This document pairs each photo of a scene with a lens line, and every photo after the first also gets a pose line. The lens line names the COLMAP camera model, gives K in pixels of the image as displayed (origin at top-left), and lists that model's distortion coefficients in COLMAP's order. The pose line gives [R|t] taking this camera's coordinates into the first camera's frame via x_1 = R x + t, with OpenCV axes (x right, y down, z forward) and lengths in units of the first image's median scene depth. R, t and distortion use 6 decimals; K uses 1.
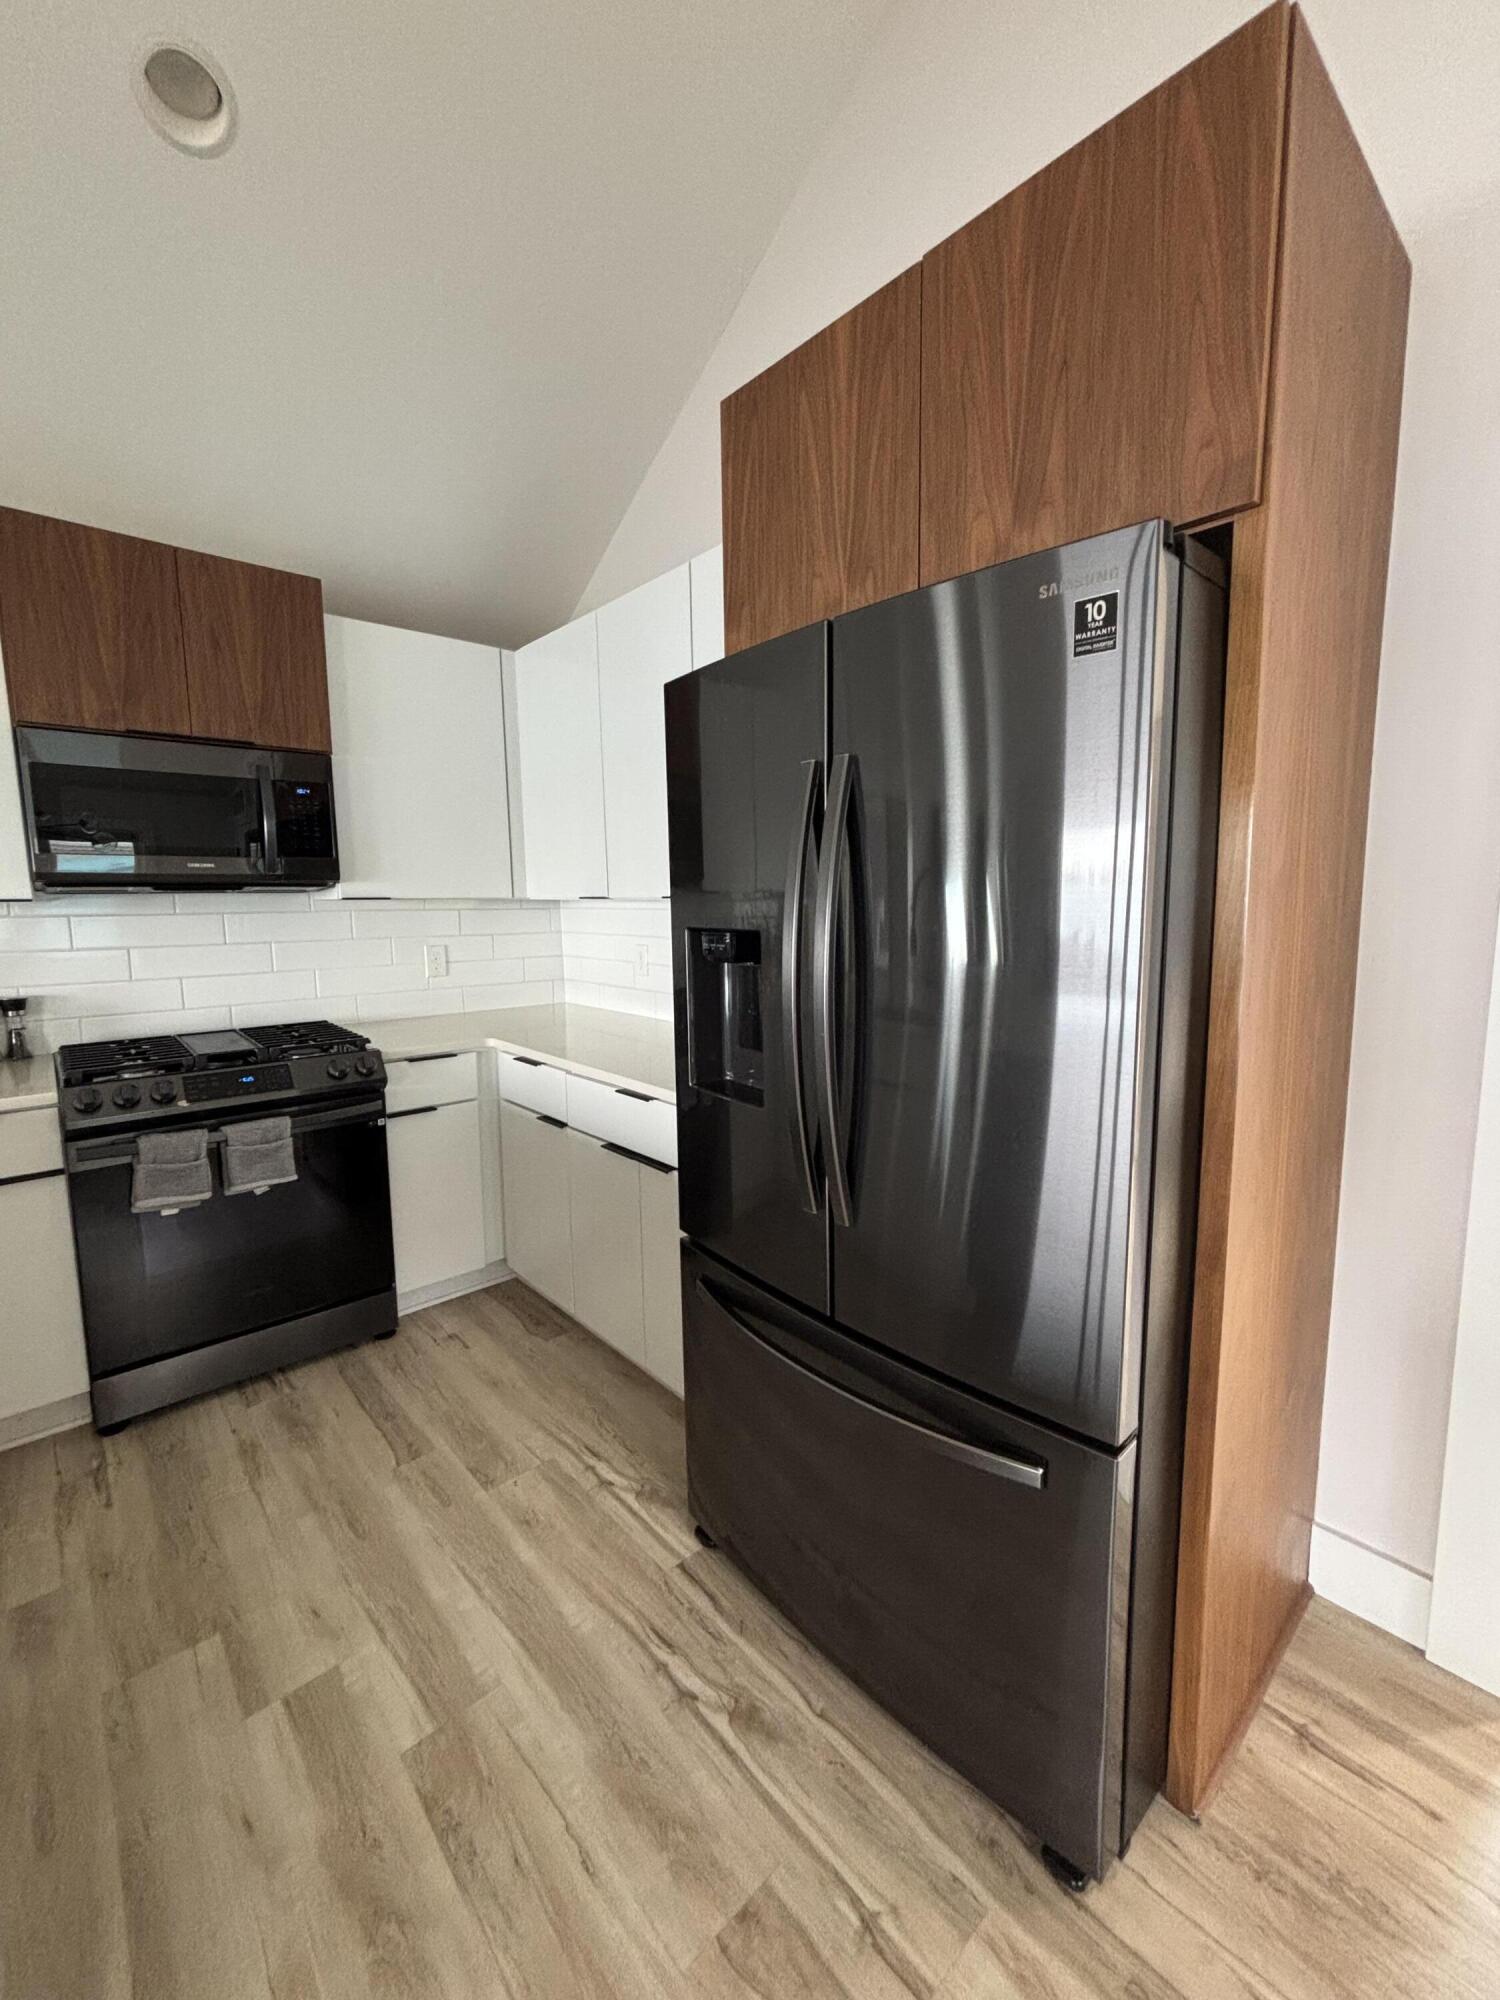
lens RADIAL K [[810.6, 0, 750.0], [0, 810.6, 1000.0], [0, 0, 1]] dist [-0.002448, 0.000318]
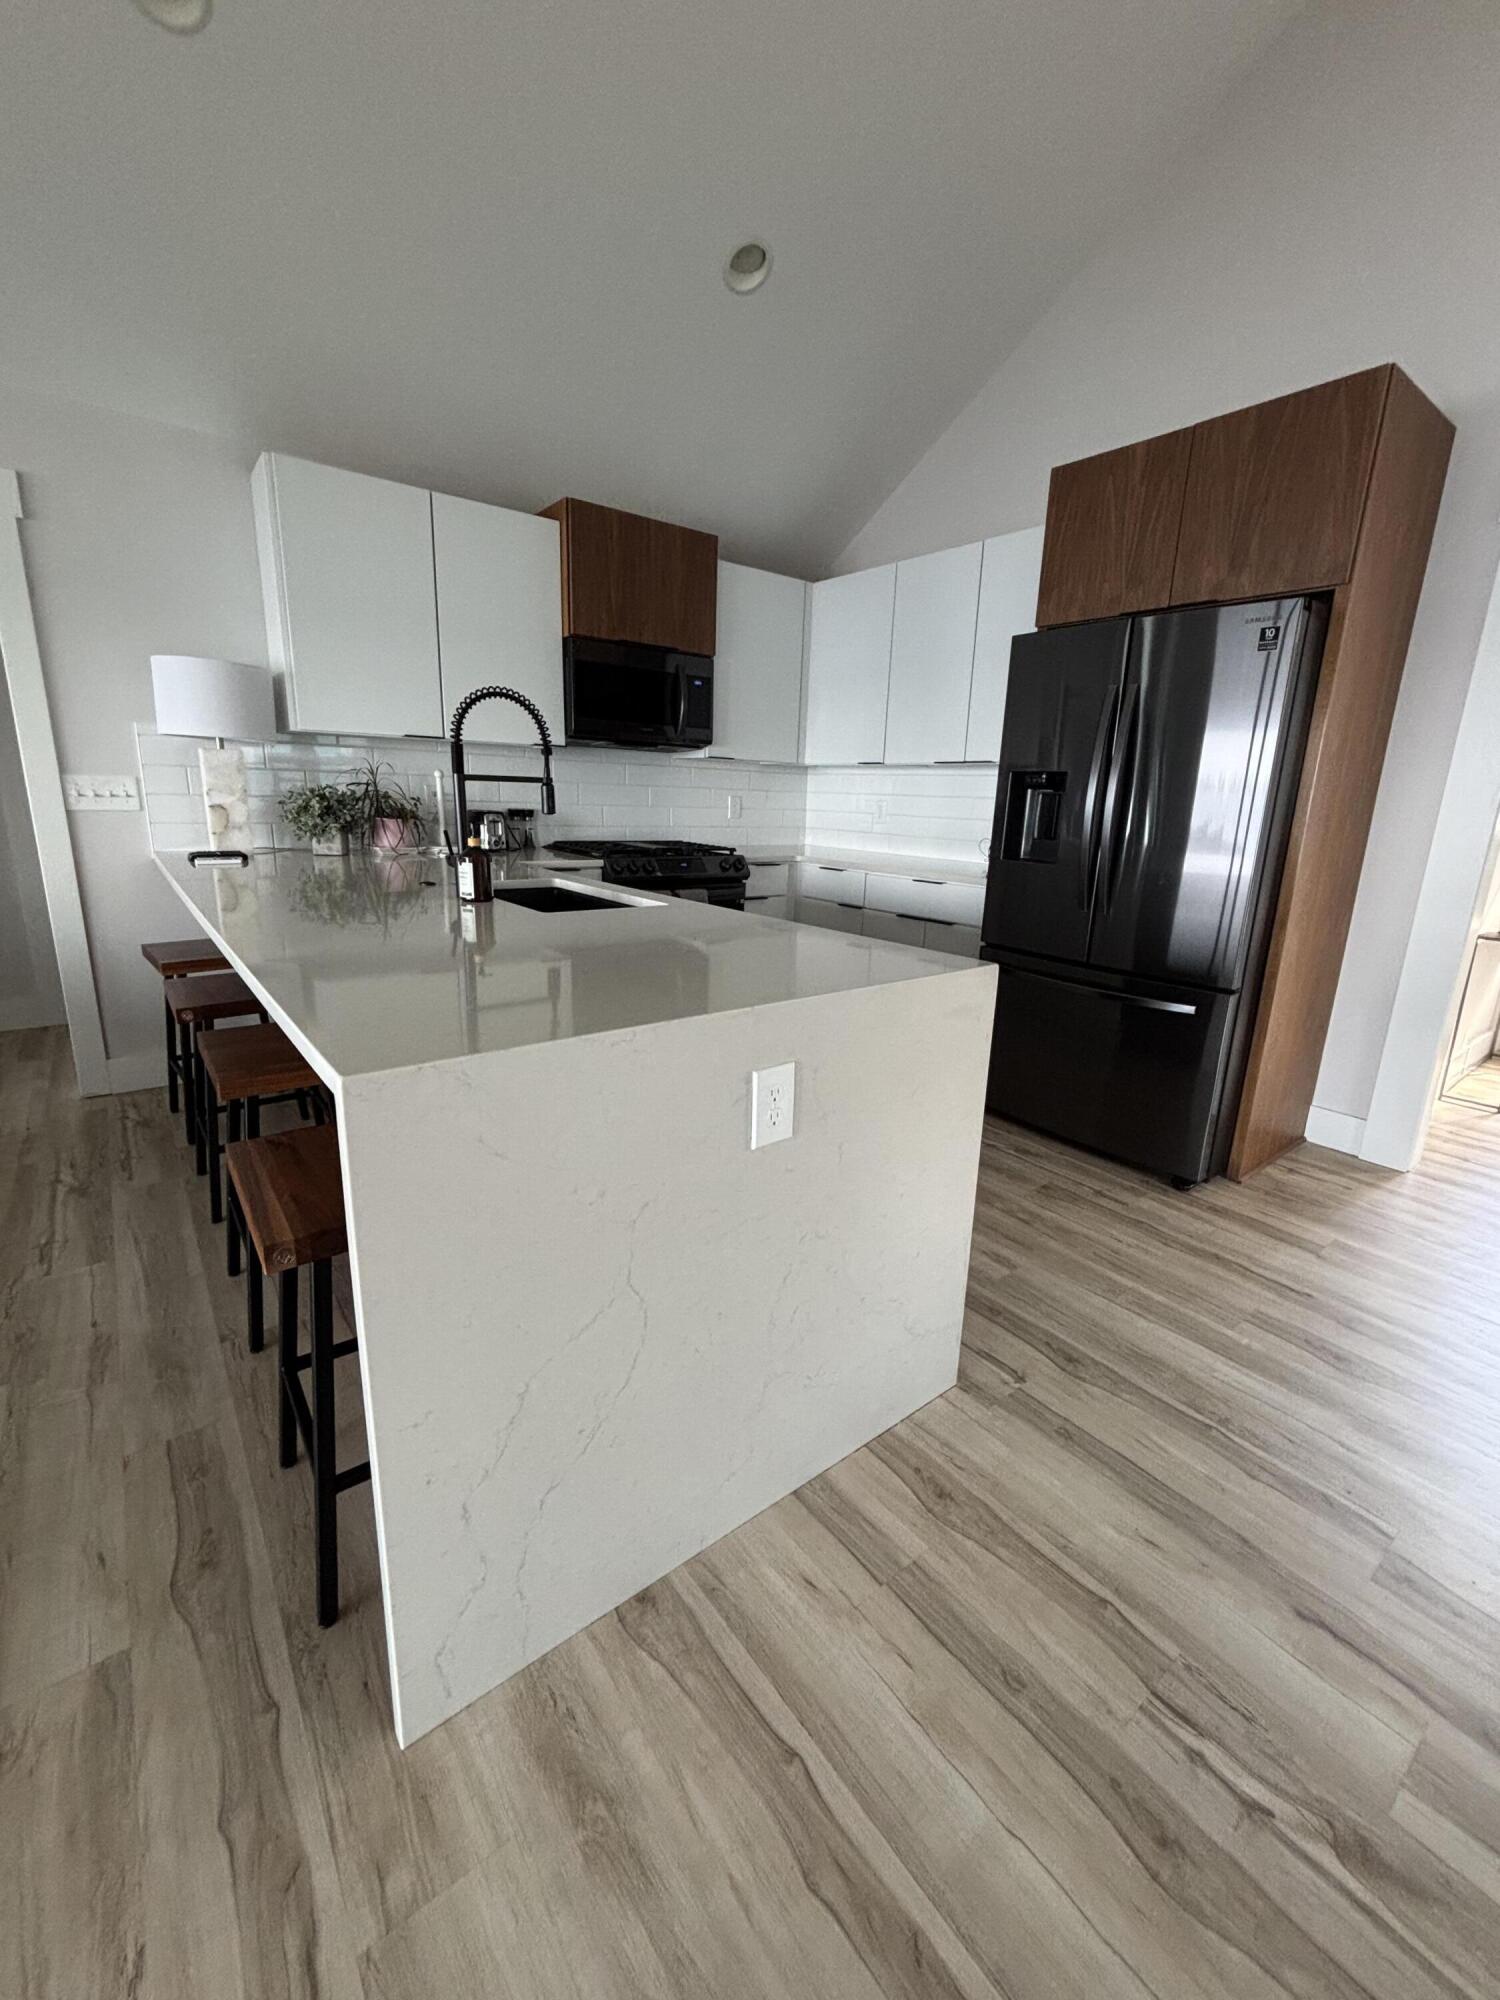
lens RADIAL K [[807.3, 0, 756.4], [0, 807.3, 998.4], [0, 0, 1]] dist [0.000903, 0.000088]
pose [[0.997316, 0.057966, -0.044733, -0.427551], [-0.052010, 0.990864, 0.124431, 0.174792], [0.051537, -0.121770, 0.991219, -0.735517]]
